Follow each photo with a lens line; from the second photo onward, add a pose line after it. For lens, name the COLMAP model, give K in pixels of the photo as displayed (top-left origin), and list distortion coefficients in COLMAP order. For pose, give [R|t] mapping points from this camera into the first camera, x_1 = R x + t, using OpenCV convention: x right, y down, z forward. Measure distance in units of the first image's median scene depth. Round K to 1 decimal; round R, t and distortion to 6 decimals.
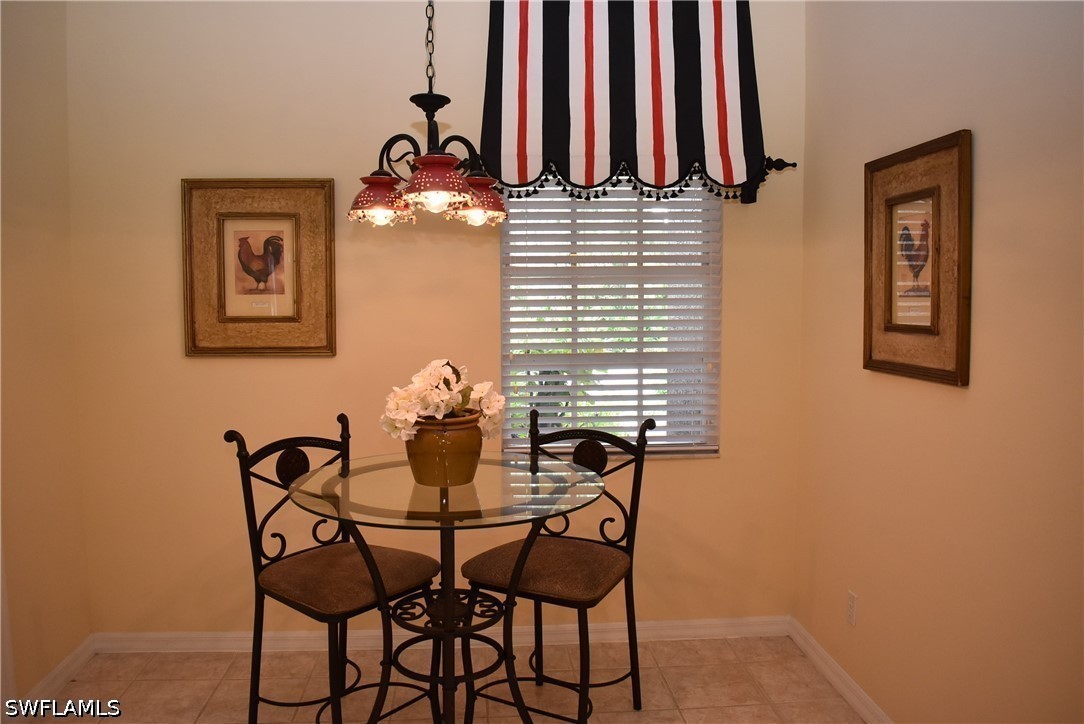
lens RADIAL K [[848.3, 0, 542.0], [0, 848.3, 362.0], [0, 0, 1]] dist [-0.092342, 0.007370]
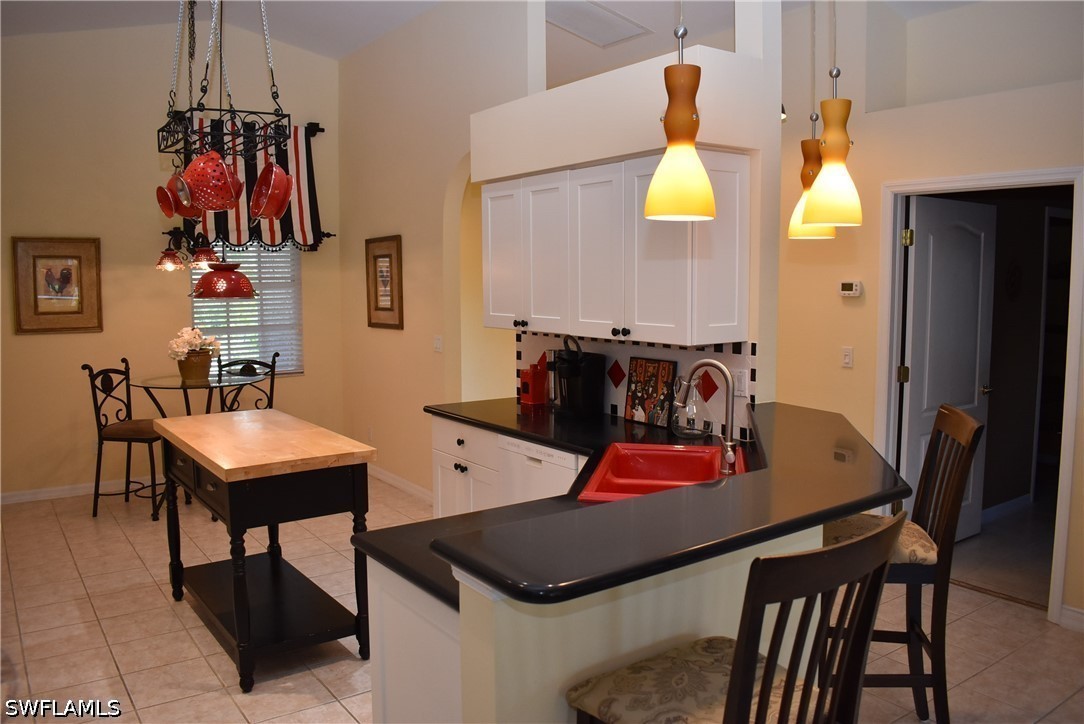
lens RADIAL K [[848.3, 0, 542.0], [0, 848.3, 362.0], [0, 0, 1]] dist [-0.092342, 0.007370]
pose [[0.860804, -0.050550, 0.506420, -0.363483], [0.044372, 0.998720, 0.024268, 0.064356], [-0.506999, 0.001580, 0.861945, -1.170176]]
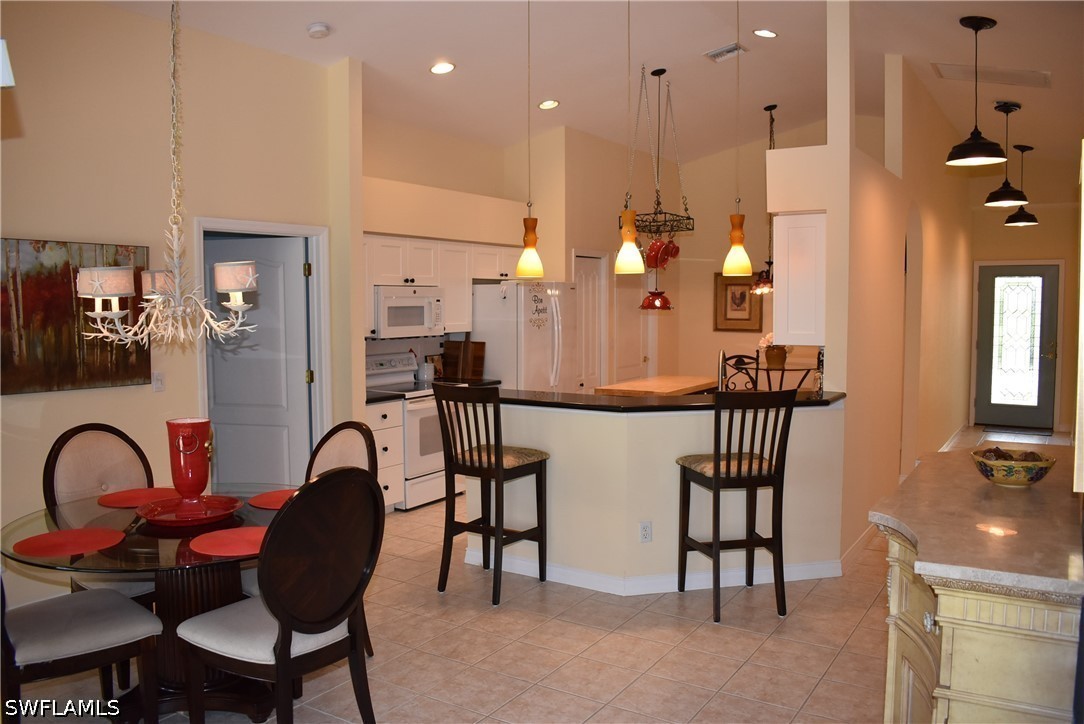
lens RADIAL K [[848.3, 0, 542.0], [0, 848.3, 362.0], [0, 0, 1]] dist [-0.092342, 0.007370]
pose [[0.797502, 0.044851, -0.601646, 0.970638], [-0.051849, 0.998639, 0.005718, 0.125354], [0.601084, 0.026634, 0.798742, -1.906265]]
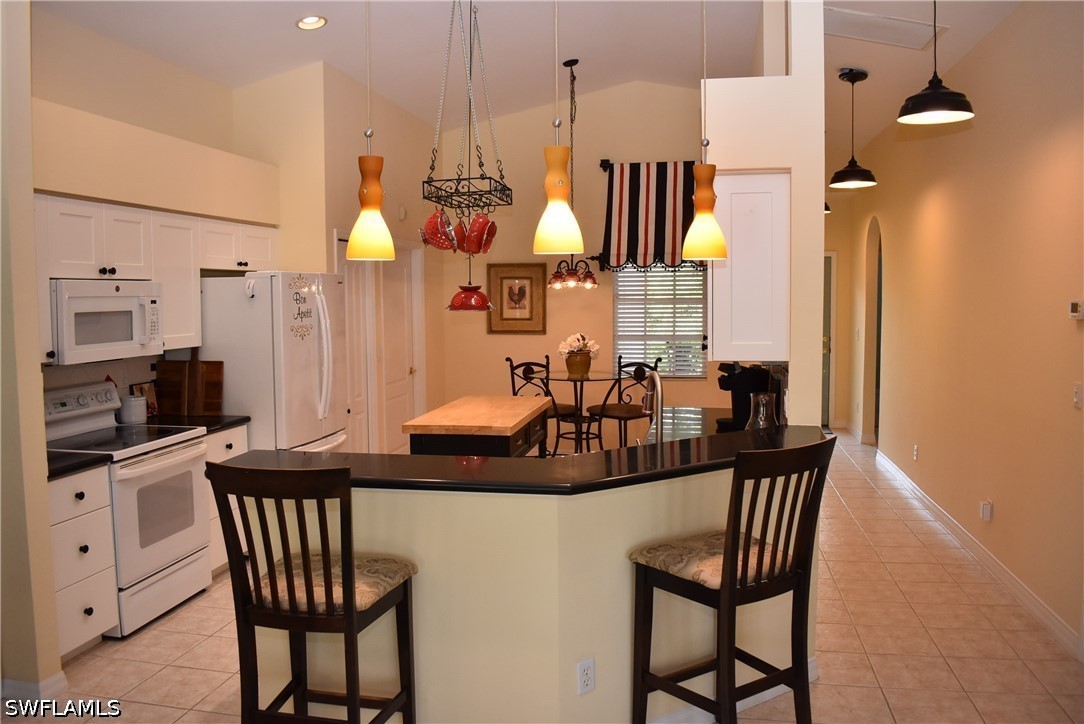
lens RADIAL K [[848.3, 0, 542.0], [0, 848.3, 362.0], [0, 0, 1]] dist [-0.092342, 0.007370]
pose [[0.964069, 0.016954, -0.265111, 0.433212], [-0.018283, 0.999830, -0.002548, 0.086152], [0.265022, 0.007304, 0.964215, -1.497881]]
